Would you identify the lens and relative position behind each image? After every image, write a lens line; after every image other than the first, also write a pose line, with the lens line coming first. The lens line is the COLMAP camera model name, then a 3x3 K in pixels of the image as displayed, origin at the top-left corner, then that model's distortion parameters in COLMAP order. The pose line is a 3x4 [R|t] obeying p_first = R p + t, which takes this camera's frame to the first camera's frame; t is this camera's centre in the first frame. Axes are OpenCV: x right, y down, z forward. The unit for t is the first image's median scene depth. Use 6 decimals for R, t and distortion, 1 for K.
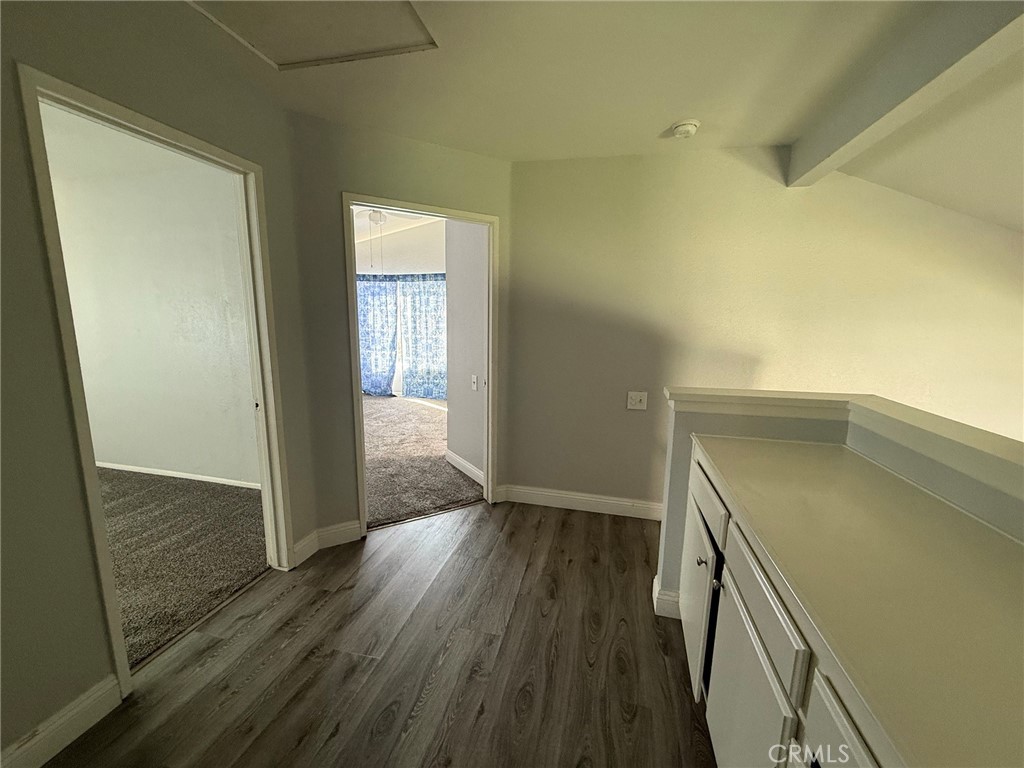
lens RADIAL K [[407.9, 0, 509.4], [0, 407.9, 385.2], [0, 0, 1]] dist [0.000053, 0.000097]
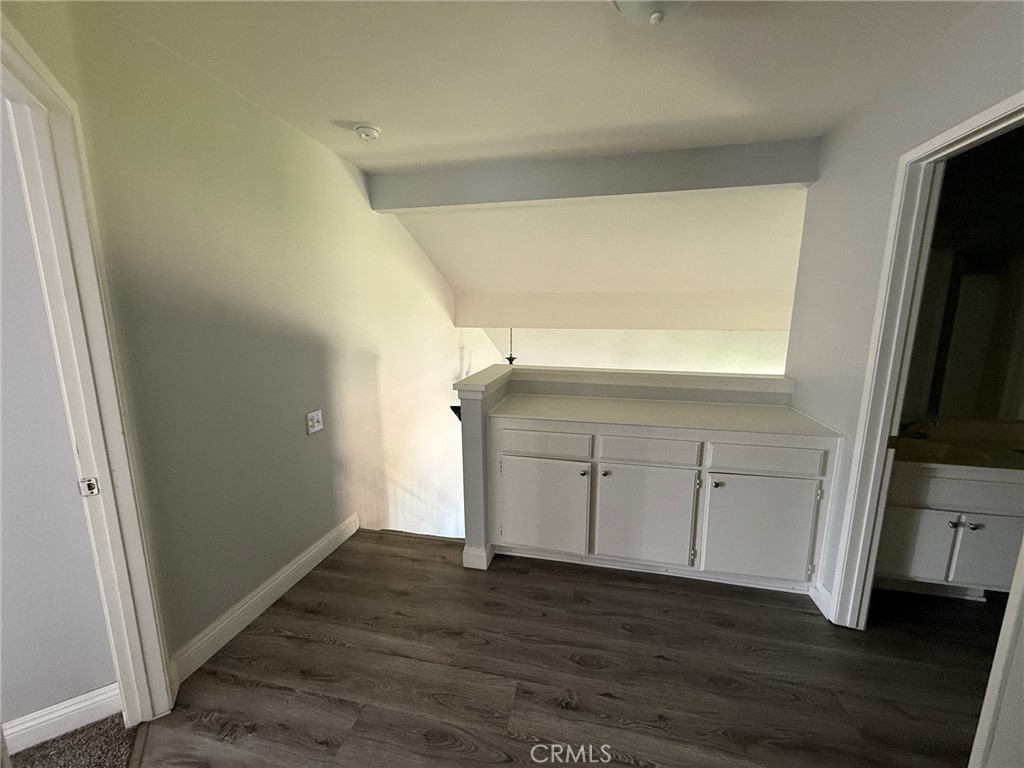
lens RADIAL K [[407.9, 0, 509.4], [0, 407.9, 385.2], [0, 0, 1]] dist [0.000053, 0.000097]
pose [[-0.015188, -0.187883, 0.982074, -0.767020], [0.166710, 0.967963, 0.187761, -0.191587], [-0.985889, 0.166574, 0.016621, 0.872549]]
